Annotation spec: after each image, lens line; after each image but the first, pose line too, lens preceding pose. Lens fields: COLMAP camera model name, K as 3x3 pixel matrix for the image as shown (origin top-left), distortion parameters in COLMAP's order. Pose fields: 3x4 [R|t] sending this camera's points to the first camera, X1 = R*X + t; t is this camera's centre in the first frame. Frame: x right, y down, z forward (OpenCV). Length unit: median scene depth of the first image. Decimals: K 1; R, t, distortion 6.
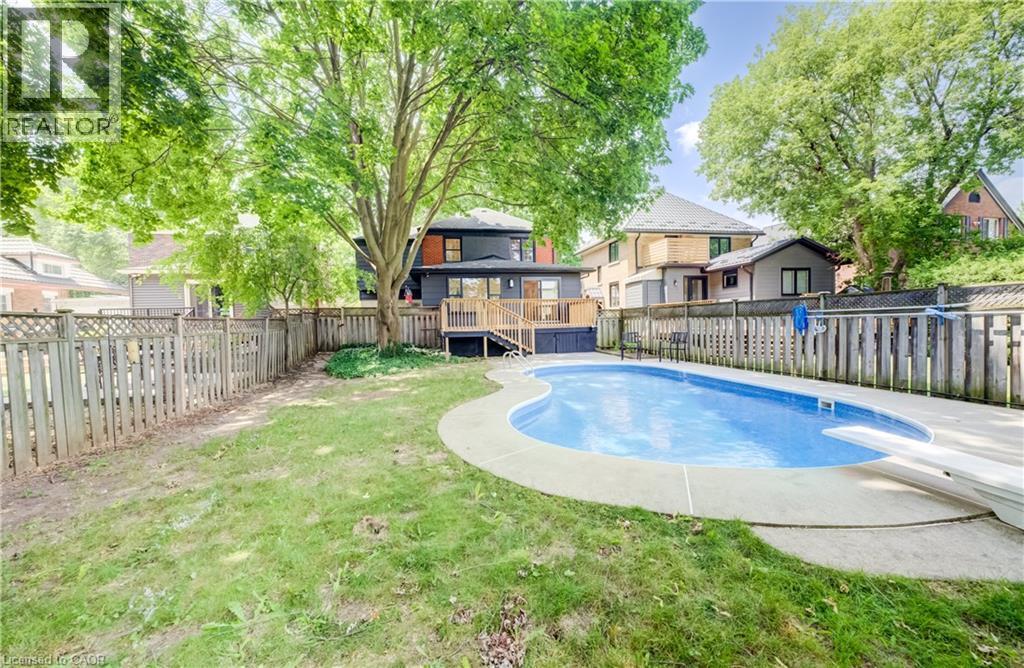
lens RADIAL K [[412.1, 0, 512.3], [0, 412.1, 325.6], [0, 0, 1]] dist [0.000657, 0.000019]
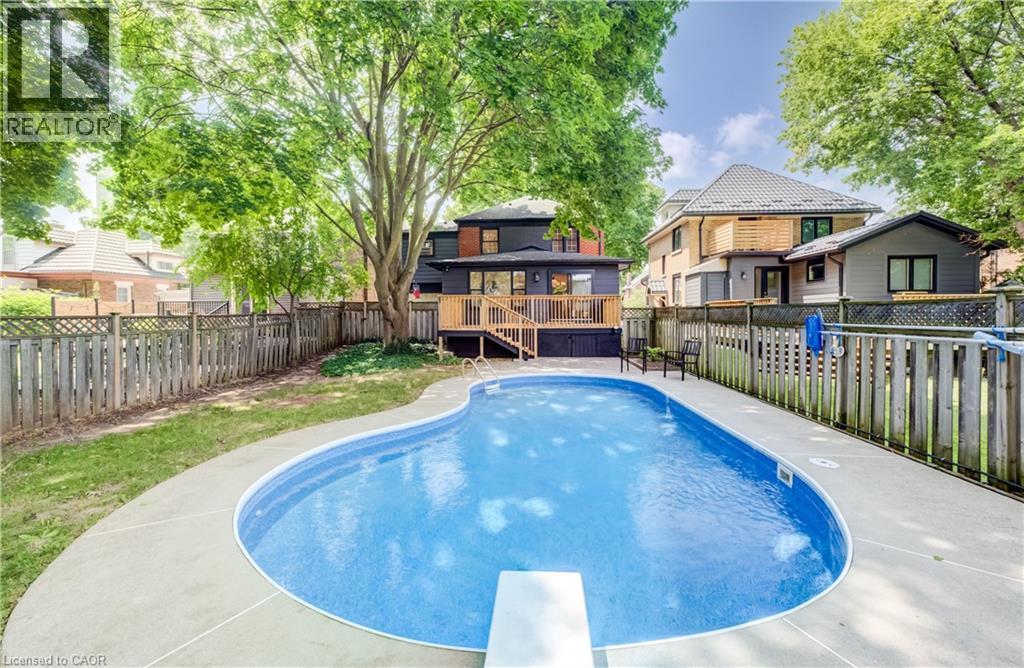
lens RADIAL K [[420.5, 0, 510.2], [0, 420.5, 305.5], [0, 0, 1]] dist [0.000951, 0.000043]
pose [[0.968371, 0.014045, -0.249120, 0.174792], [-0.019914, 0.999580, -0.021054, -0.018640], [0.248720, 0.025349, 0.968244, 0.084763]]
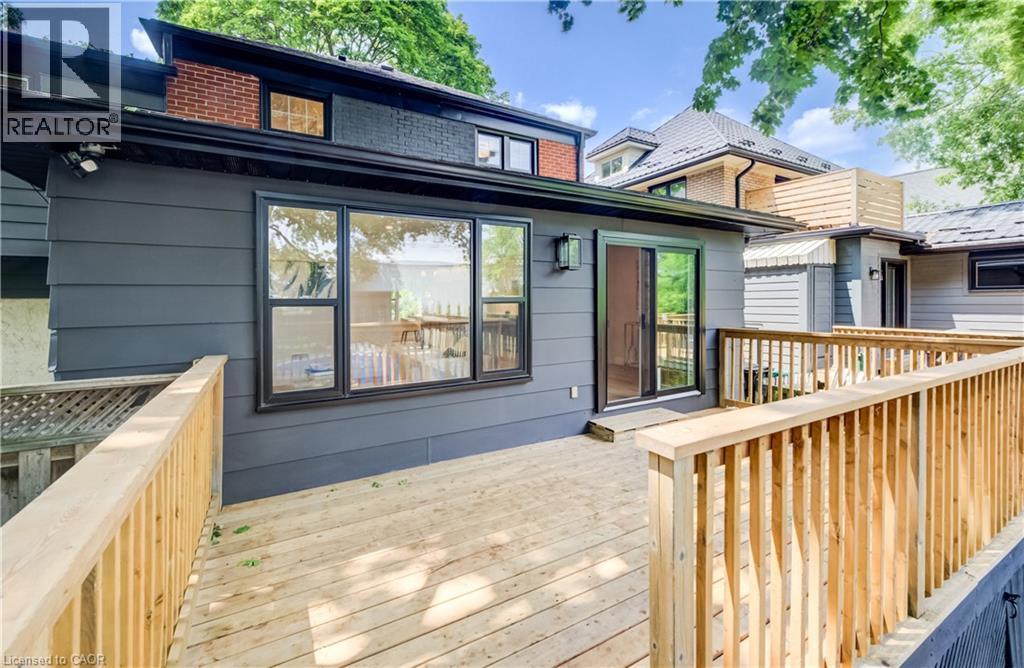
lens RADIAL K [[426.7, 0, 511.1], [0, 426.7, 289.1], [0, 0, 1]] dist [0.003005, 0.000320]
pose [[0.945620, 0.025301, 0.324287, -0.113224], [-0.012072, 0.999013, -0.042741, -0.071979], [-0.325048, 0.036502, 0.944993, 0.790344]]
